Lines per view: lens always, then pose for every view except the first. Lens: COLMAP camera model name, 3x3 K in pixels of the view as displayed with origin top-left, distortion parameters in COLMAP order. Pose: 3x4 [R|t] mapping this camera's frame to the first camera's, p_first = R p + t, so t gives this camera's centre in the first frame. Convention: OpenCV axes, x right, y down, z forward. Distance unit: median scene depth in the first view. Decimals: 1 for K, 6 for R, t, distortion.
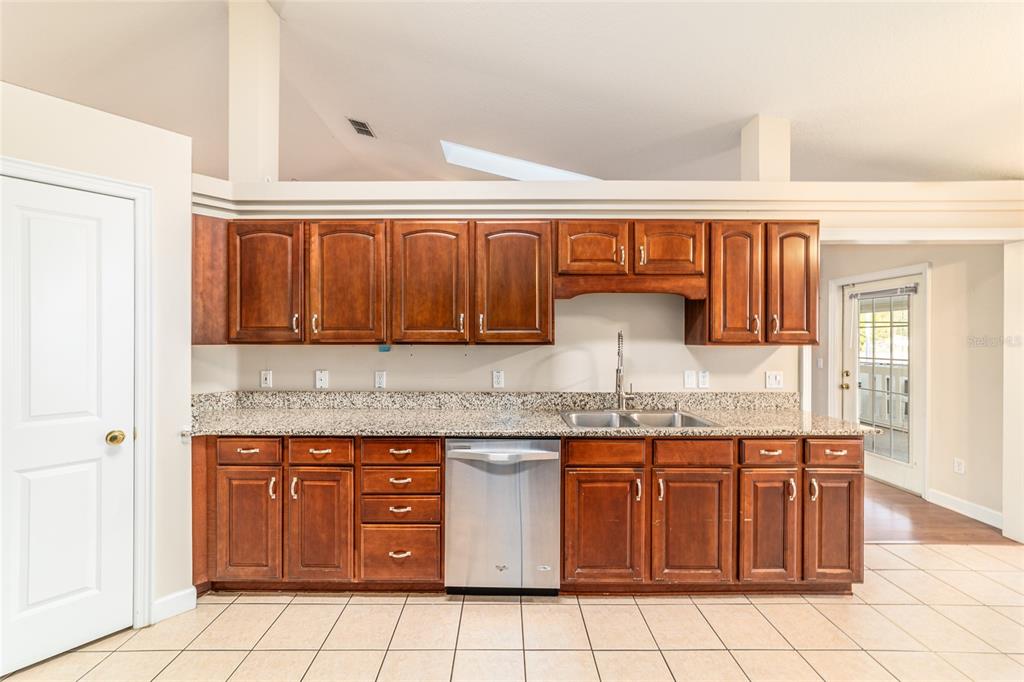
lens RADIAL K [[392.9, 0, 513.6], [0, 392.9, 338.8], [0, 0, 1]] dist [-0.023445, 0.009291]
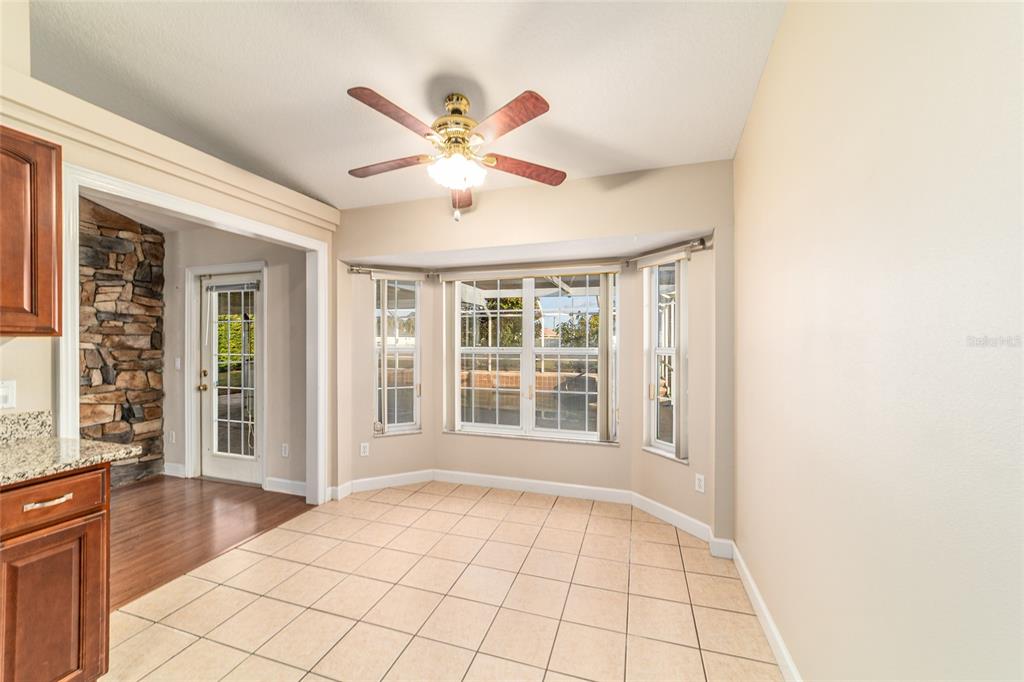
lens RADIAL K [[392.9, 0, 513.6], [0, 392.9, 338.8], [0, 0, 1]] dist [-0.023445, 0.009291]
pose [[0.297586, 0.006813, 0.954671, 0.275838], [-0.003270, 0.999976, -0.006117, 0.015866], [-0.954689, -0.001301, 0.297601, 0.051580]]
